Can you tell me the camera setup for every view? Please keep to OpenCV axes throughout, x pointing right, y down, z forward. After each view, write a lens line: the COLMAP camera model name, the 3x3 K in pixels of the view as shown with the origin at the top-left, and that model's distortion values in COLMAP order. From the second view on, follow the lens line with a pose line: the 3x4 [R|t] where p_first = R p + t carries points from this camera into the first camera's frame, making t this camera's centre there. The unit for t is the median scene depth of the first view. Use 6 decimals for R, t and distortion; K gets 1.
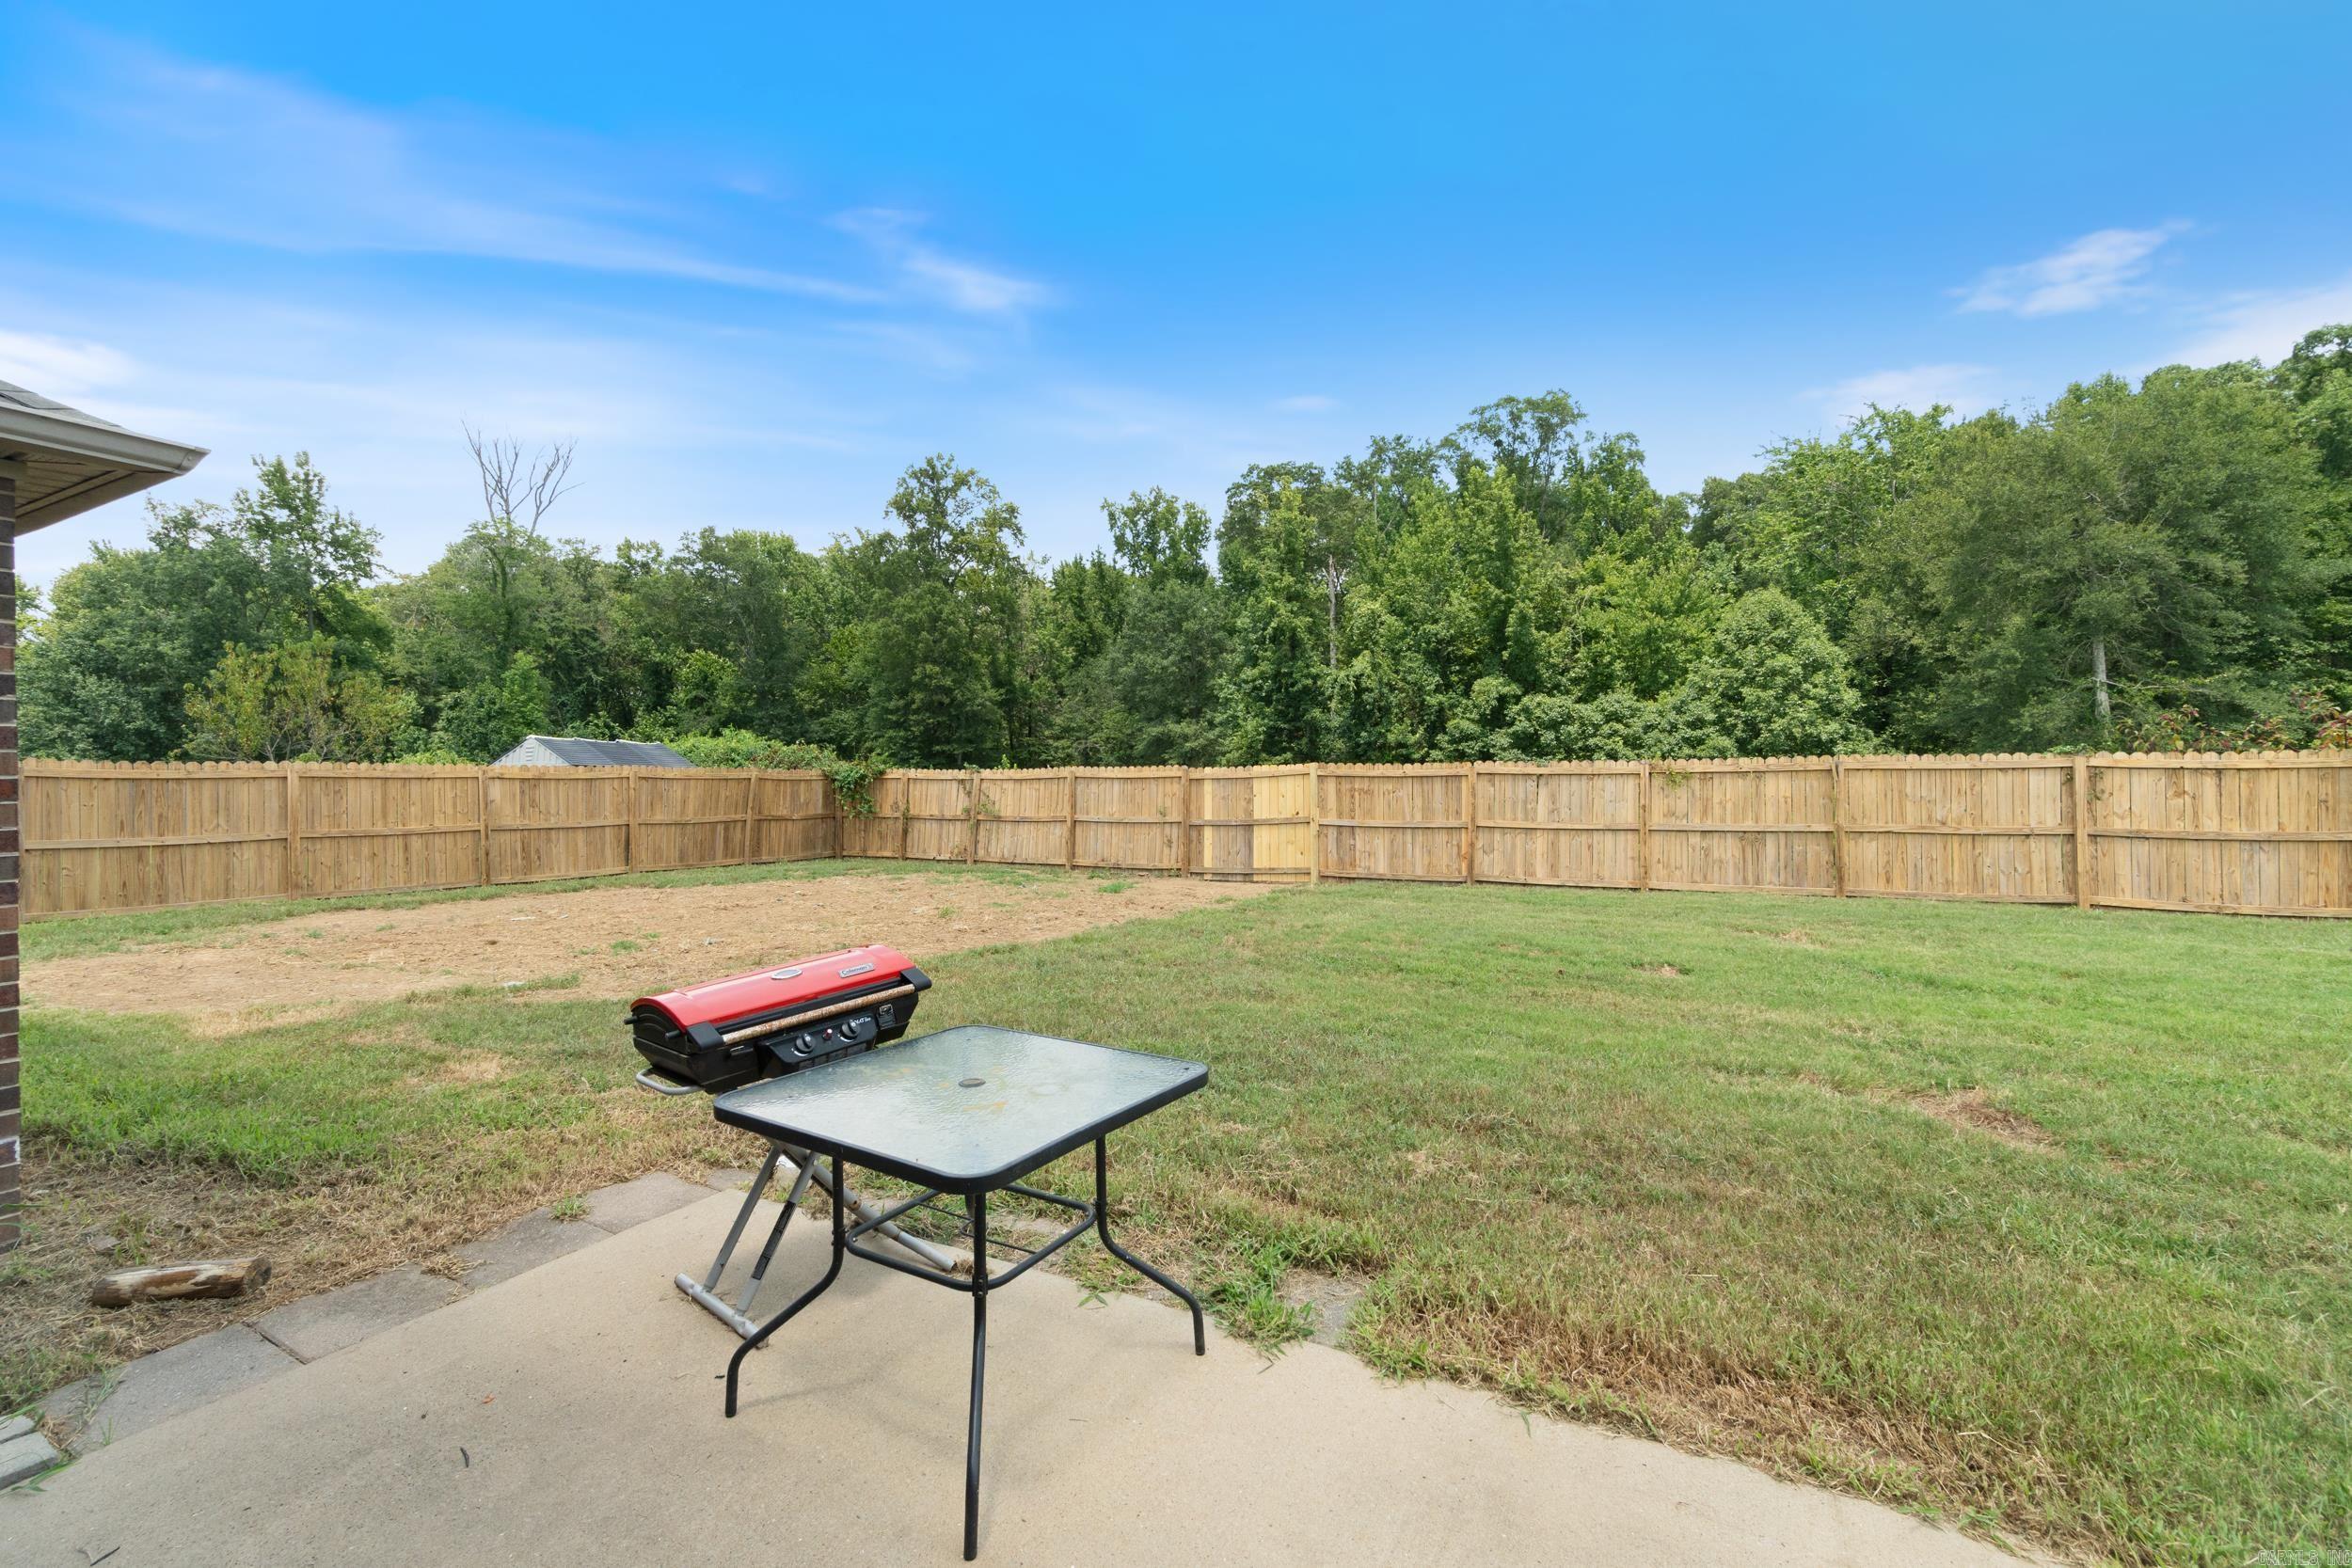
lens RADIAL K [[1006.9, 0, 1177.9], [0, 1006.9, 766.5], [0, 0, 1]] dist [-0.001191, -0.000045]
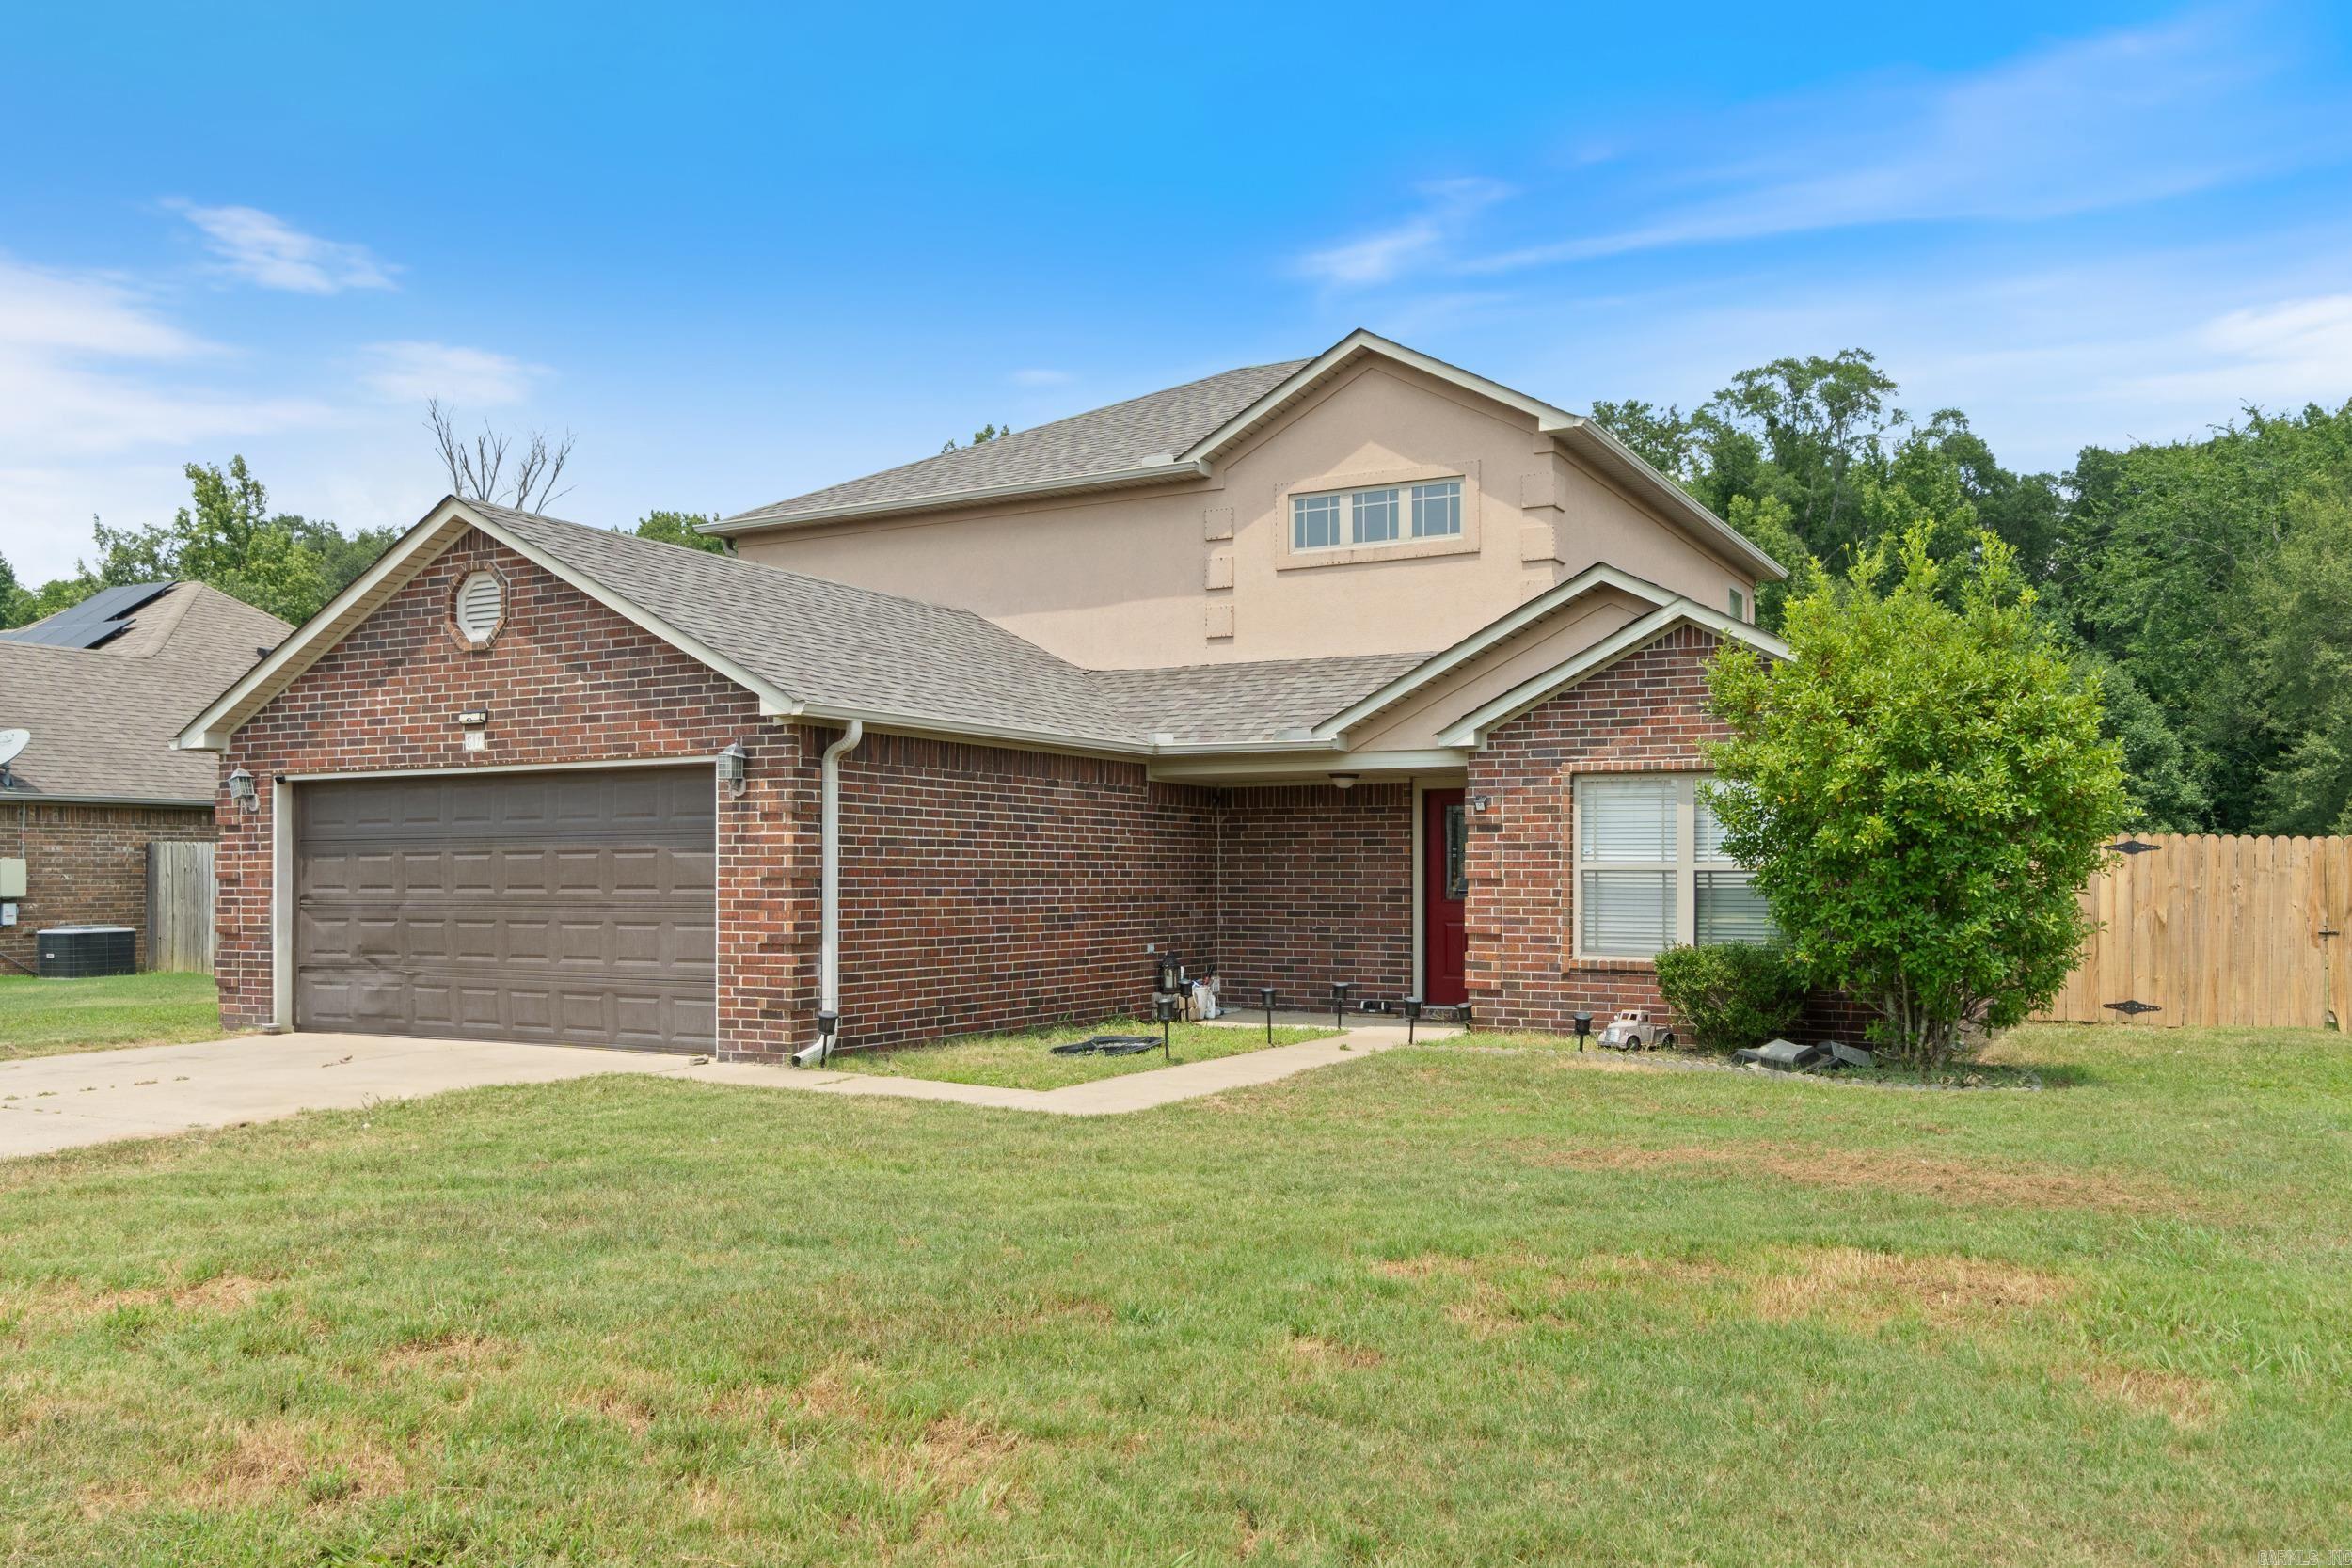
lens RADIAL K [[1812.6, 0, 1176.1], [0, 1812.6, 799.9], [0, 0, 1]] dist [0.010275, 0.000979]
pose [[0.999805, 0.007092, -0.018451, -0.088466], [-0.007686, 0.999448, -0.032323, -0.003938], [0.018212, 0.032459, 0.999307, -0.318385]]
